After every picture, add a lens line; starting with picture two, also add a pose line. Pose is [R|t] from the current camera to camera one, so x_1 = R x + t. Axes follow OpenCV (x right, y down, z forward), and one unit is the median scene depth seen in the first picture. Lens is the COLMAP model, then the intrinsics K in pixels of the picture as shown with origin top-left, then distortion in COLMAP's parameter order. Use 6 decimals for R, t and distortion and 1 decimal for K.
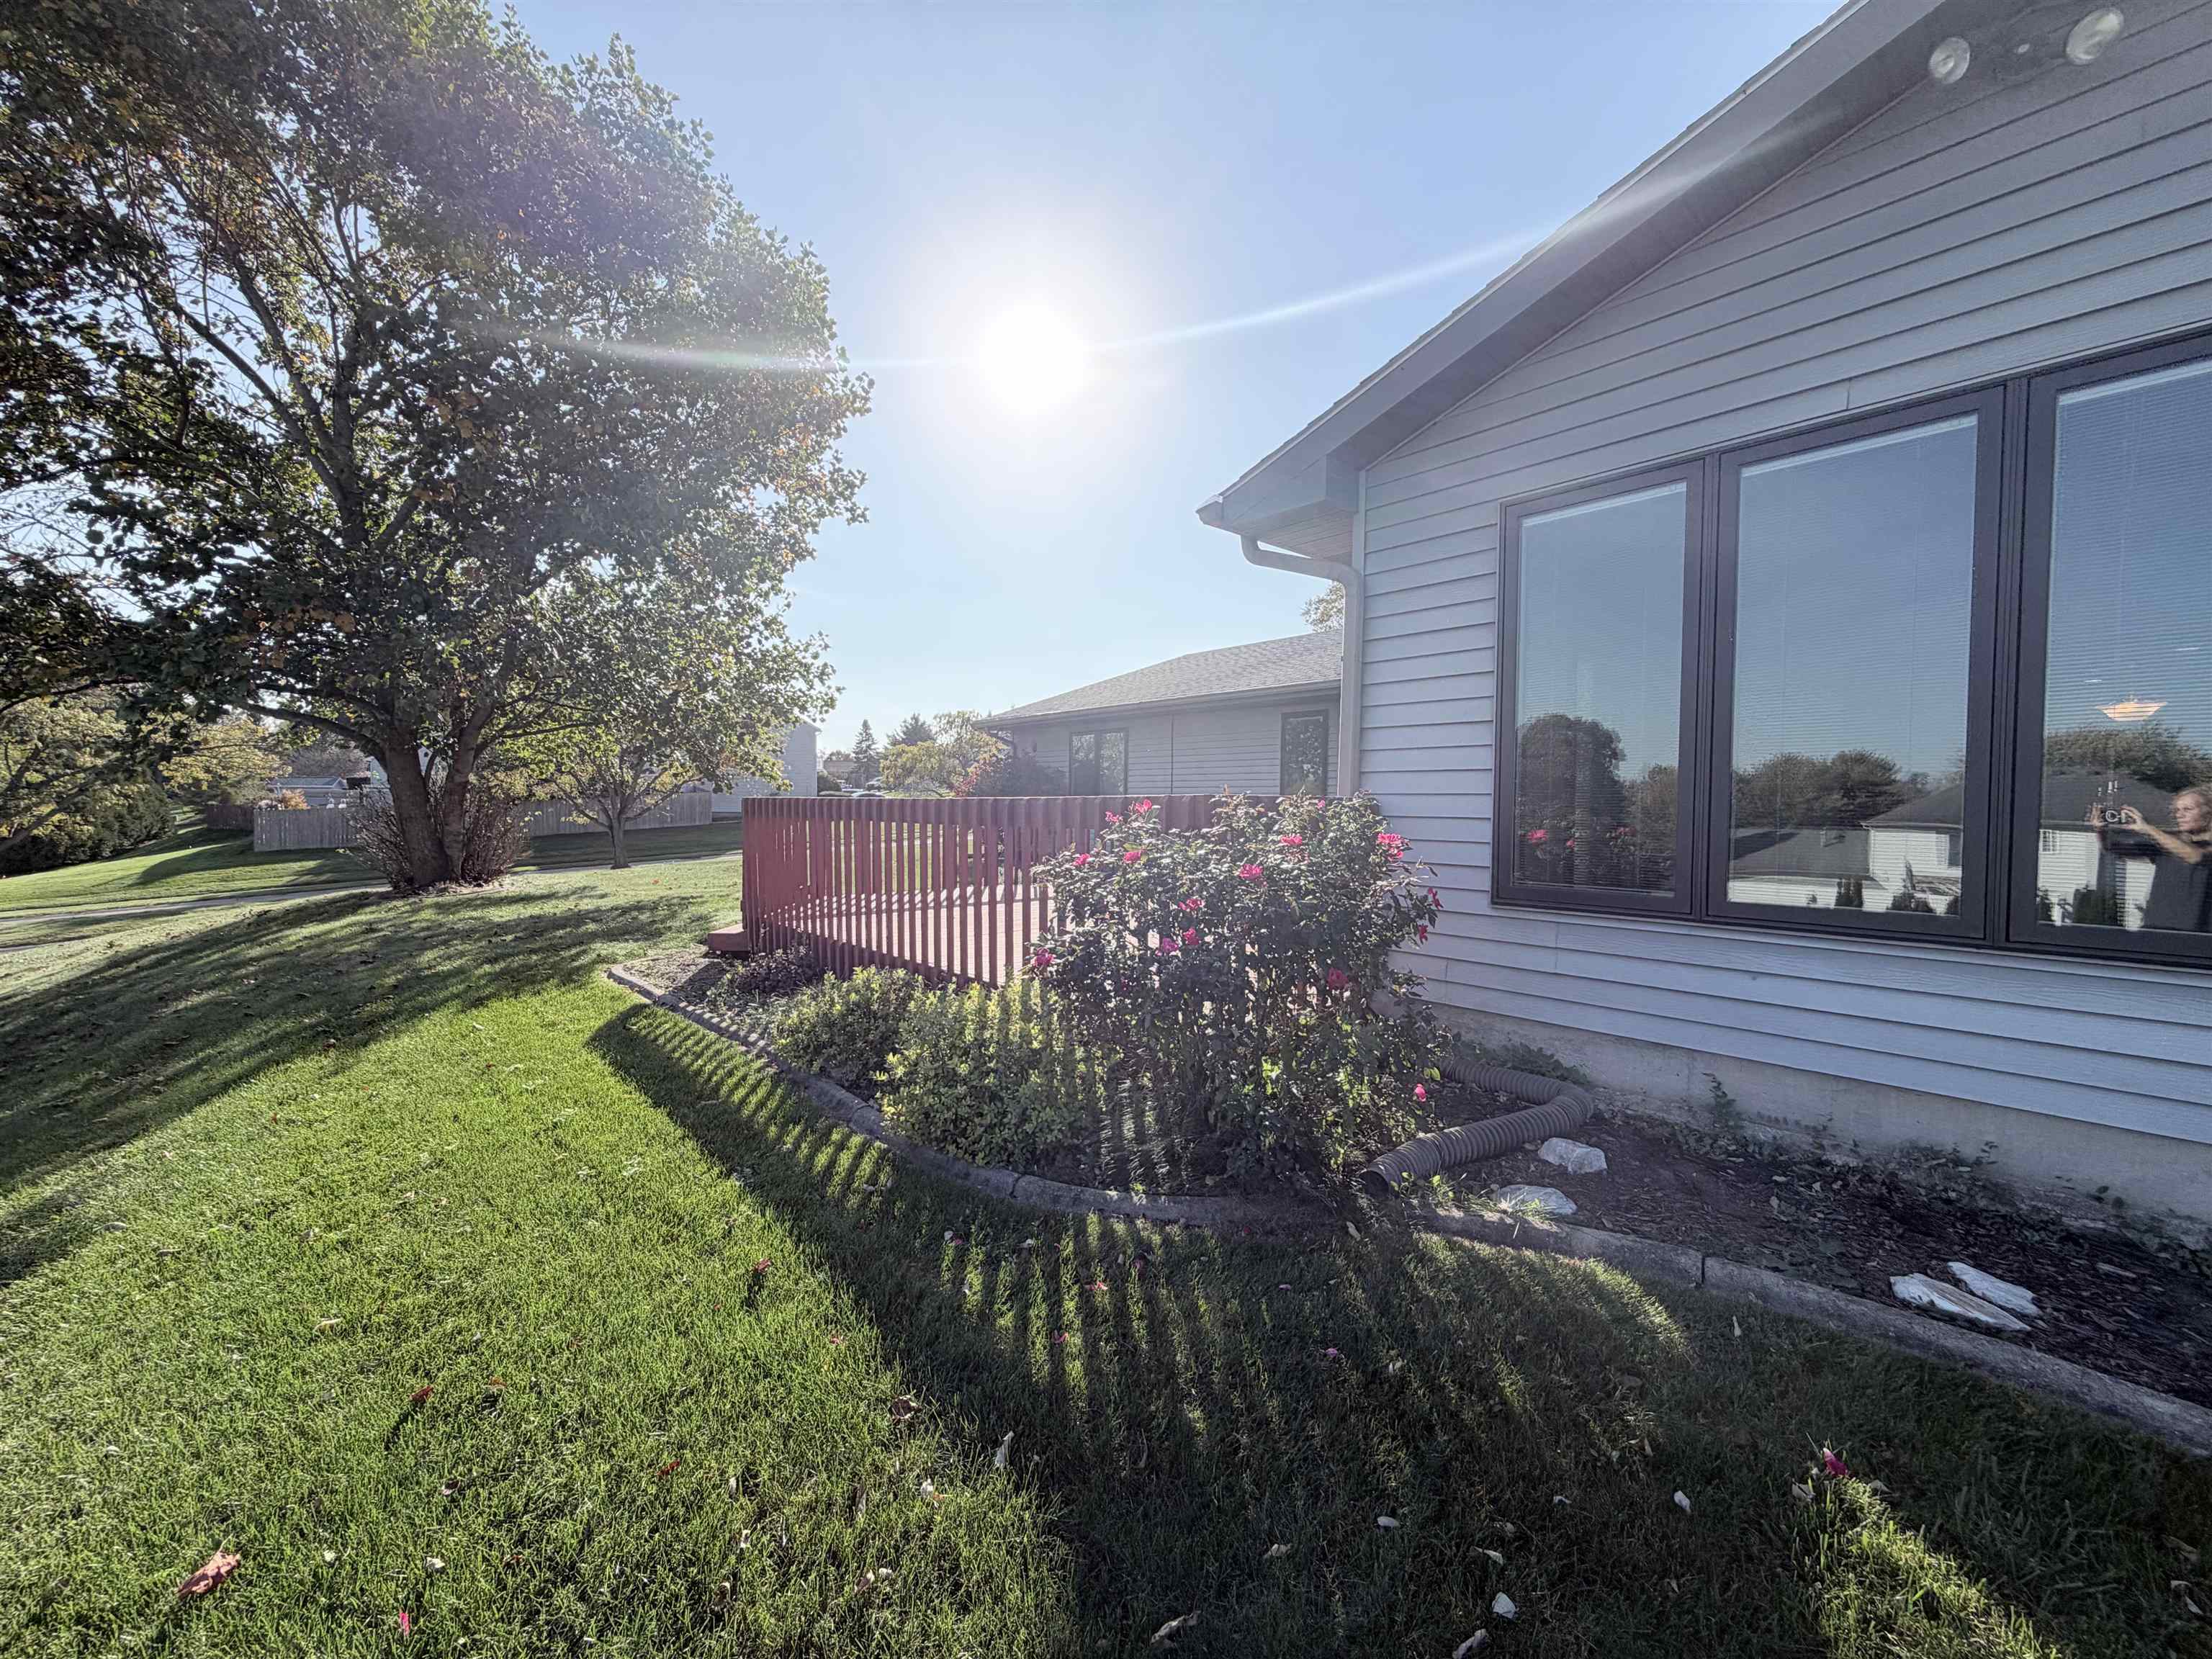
lens RADIAL K [[883.0, 0, 1106.0], [0, 883.0, 831.6], [0, 0, 1]] dist [0.006301, -0.000506]
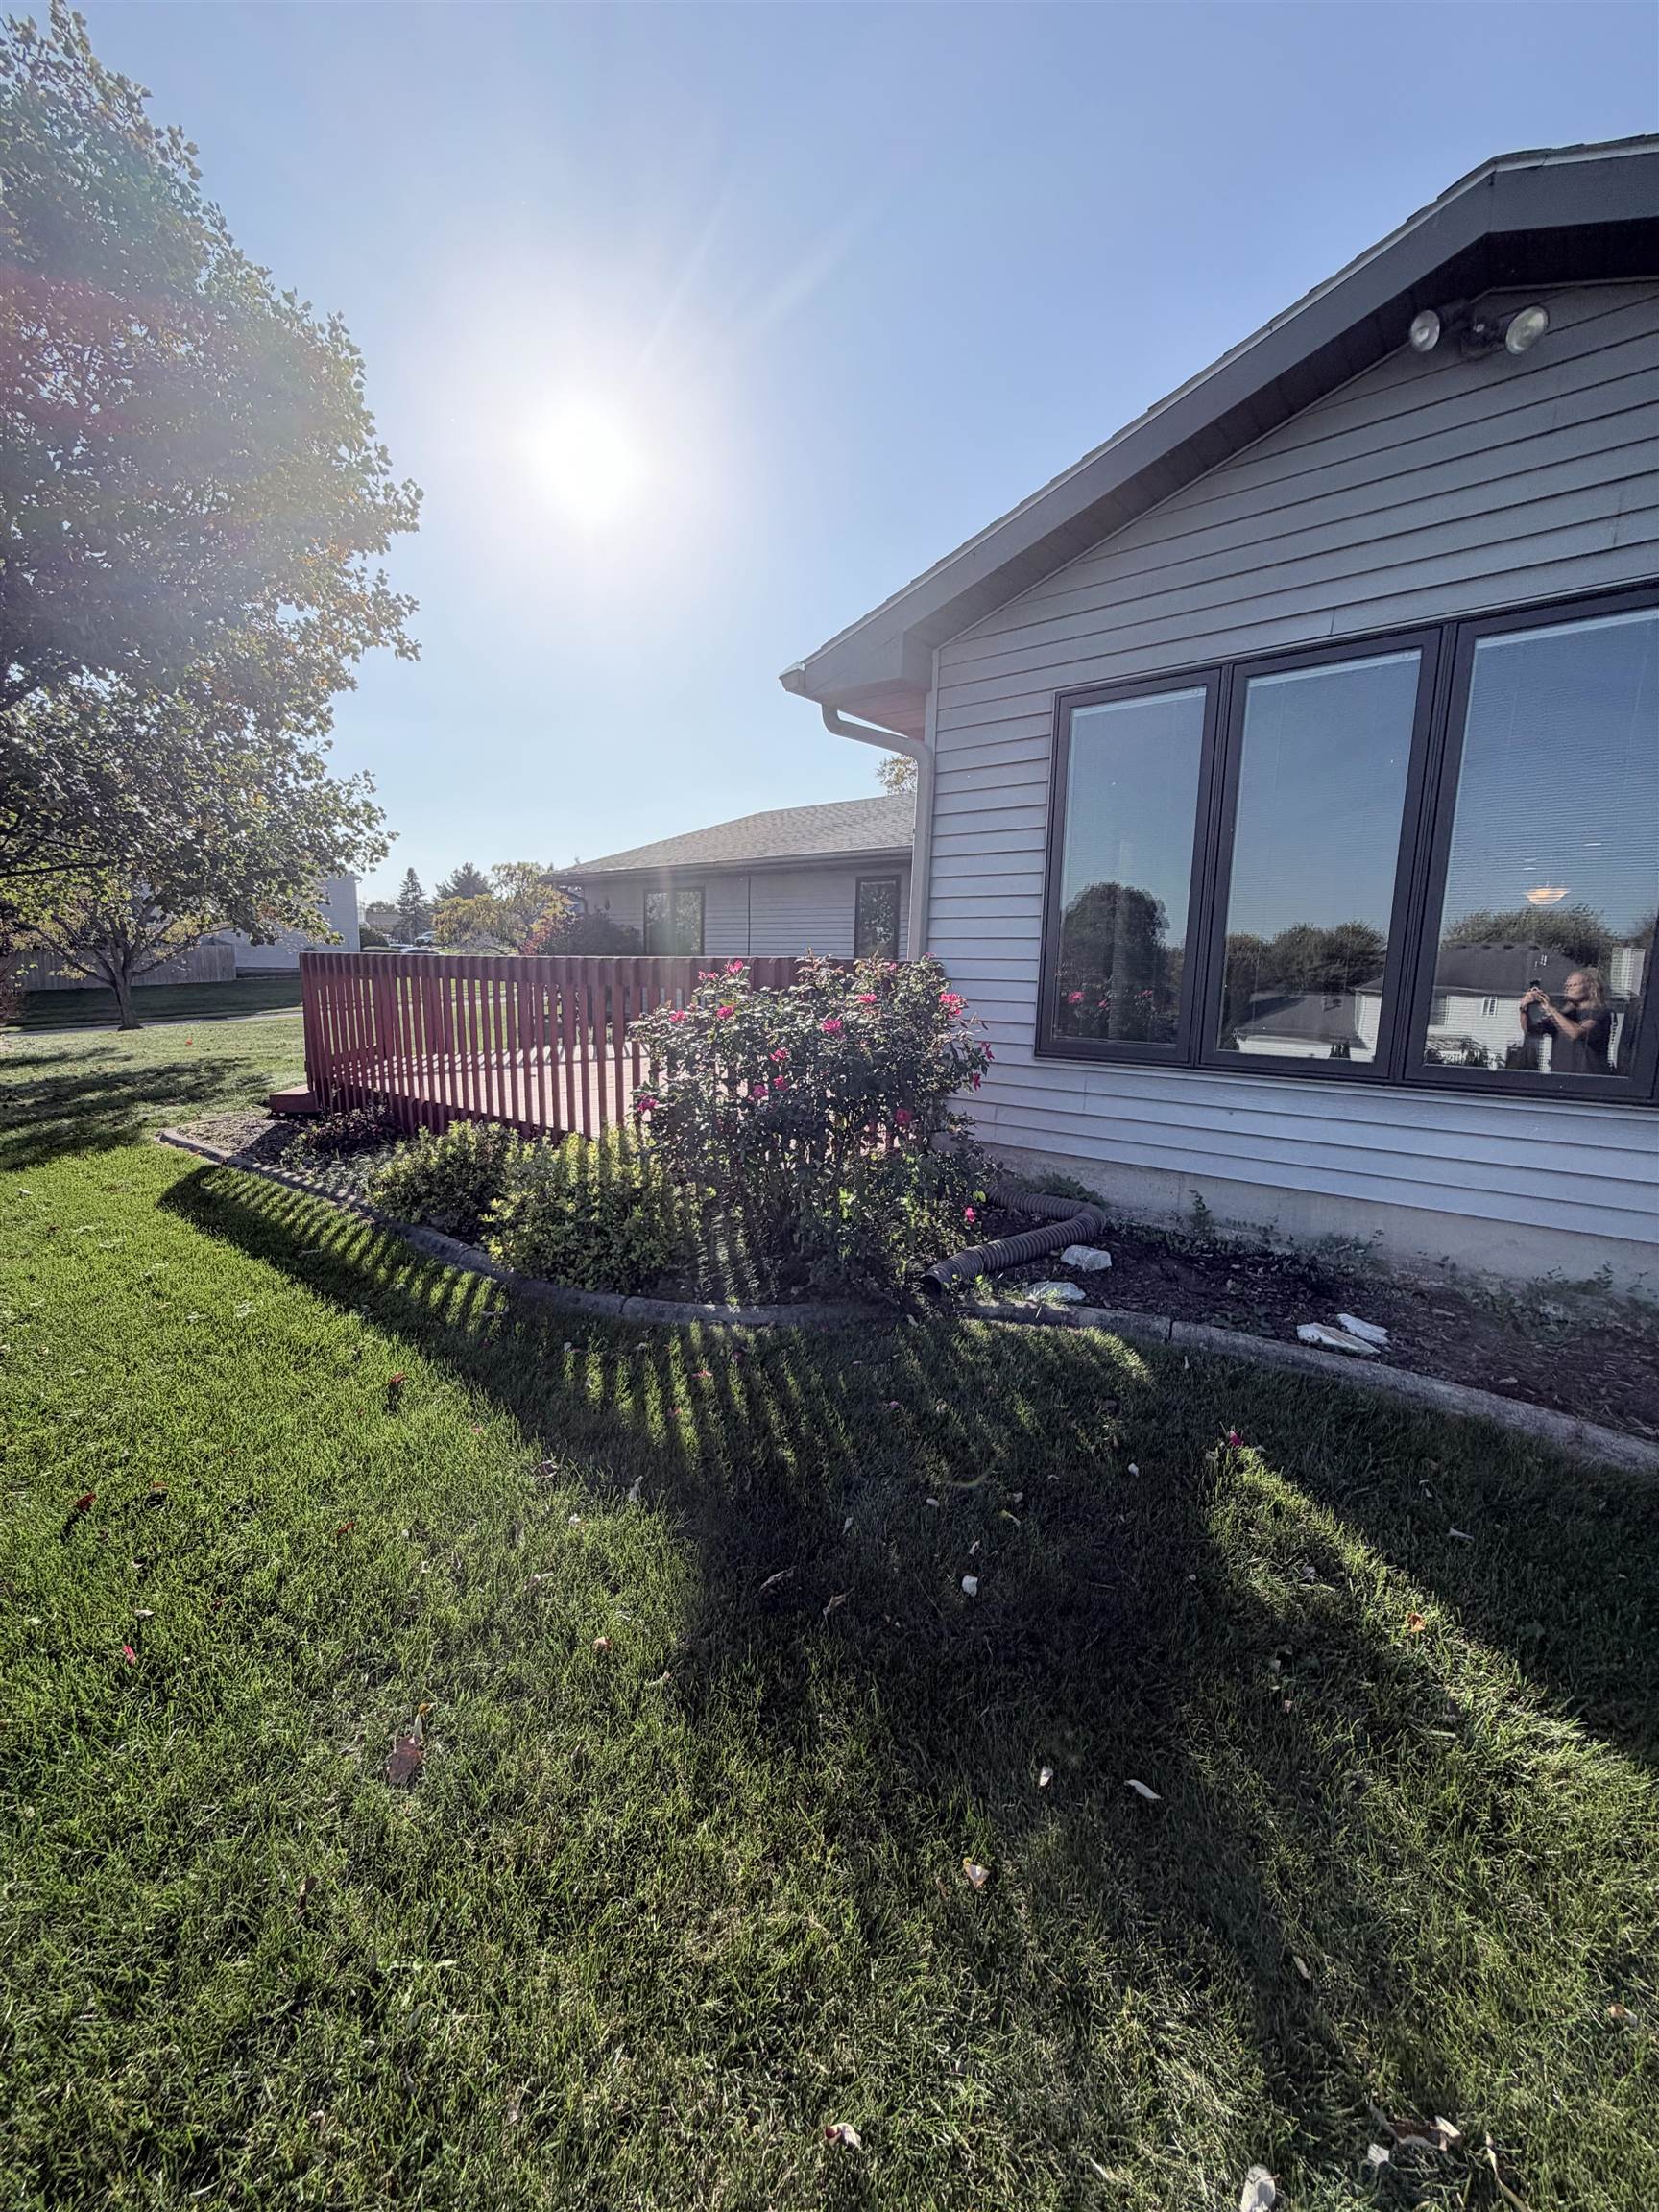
lens RADIAL K [[888.1, 0, 821.8], [0, 888.1, 1110.0], [0, 0, 1]] dist [0.014300, -0.006743]
pose [[0.986982, -0.013975, 0.160224, -0.028483], [-0.006994, 0.991546, 0.129565, 0.003736], [-0.160681, -0.128999, 0.978540, -0.113538]]
